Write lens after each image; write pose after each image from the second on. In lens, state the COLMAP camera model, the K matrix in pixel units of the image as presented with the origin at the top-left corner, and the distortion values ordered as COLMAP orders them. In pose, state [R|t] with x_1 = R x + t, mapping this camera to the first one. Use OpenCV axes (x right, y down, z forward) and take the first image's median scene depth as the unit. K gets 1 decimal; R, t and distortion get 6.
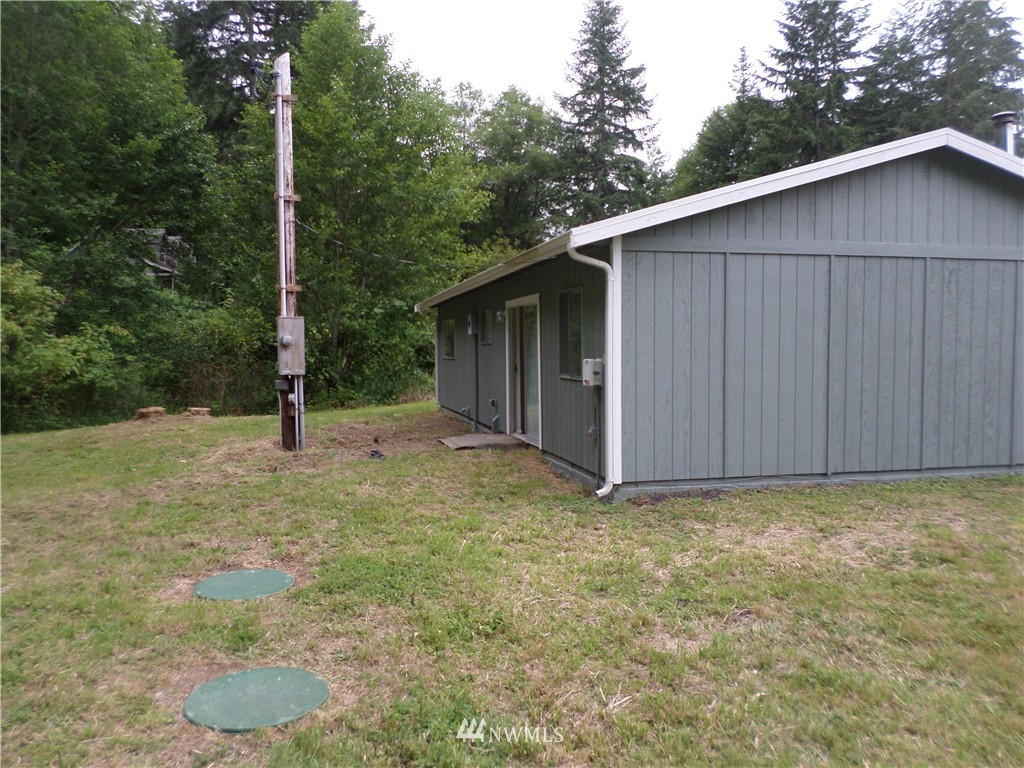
lens RADIAL K [[763.8, 0, 512.0], [0, 763.8, 384.0], [0, 0, 1]] dist [-0.000350, -0.013305]
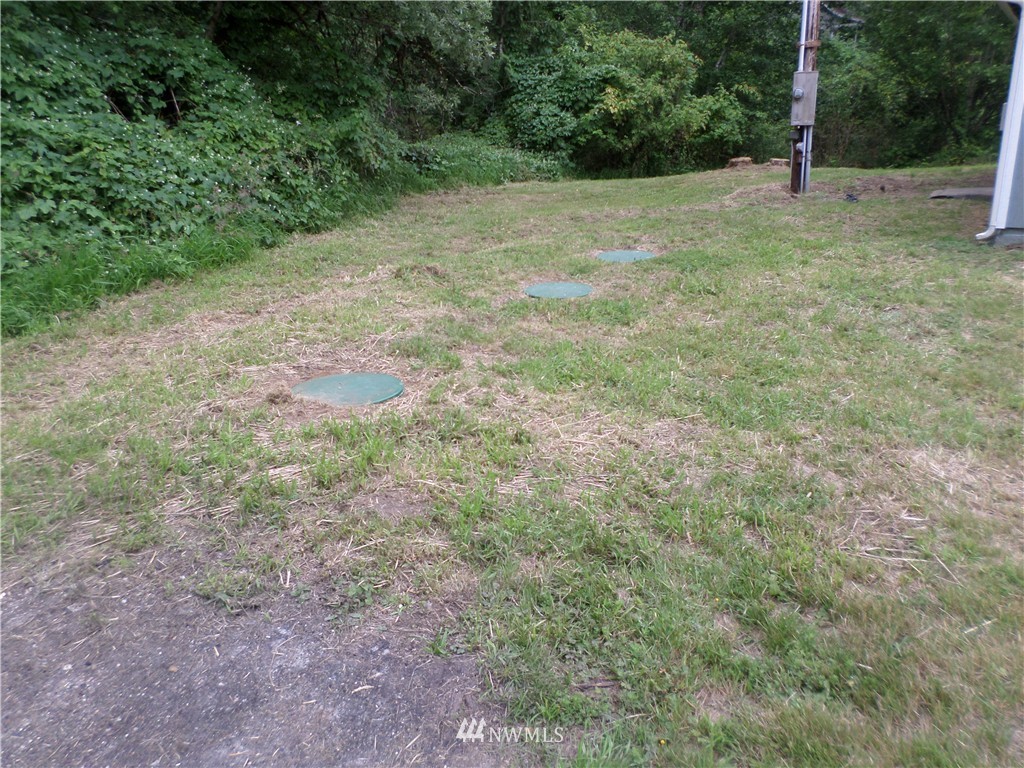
lens RADIAL K [[763.8, 0, 512.0], [0, 763.8, 384.0], [0, 0, 1]] dist [-0.000350, -0.013305]
pose [[0.663892, 0.224340, -0.713386, 0.327778], [0.001585, 0.953518, 0.301330, 0.012302], [0.747827, -0.201181, 0.632677, -0.134976]]
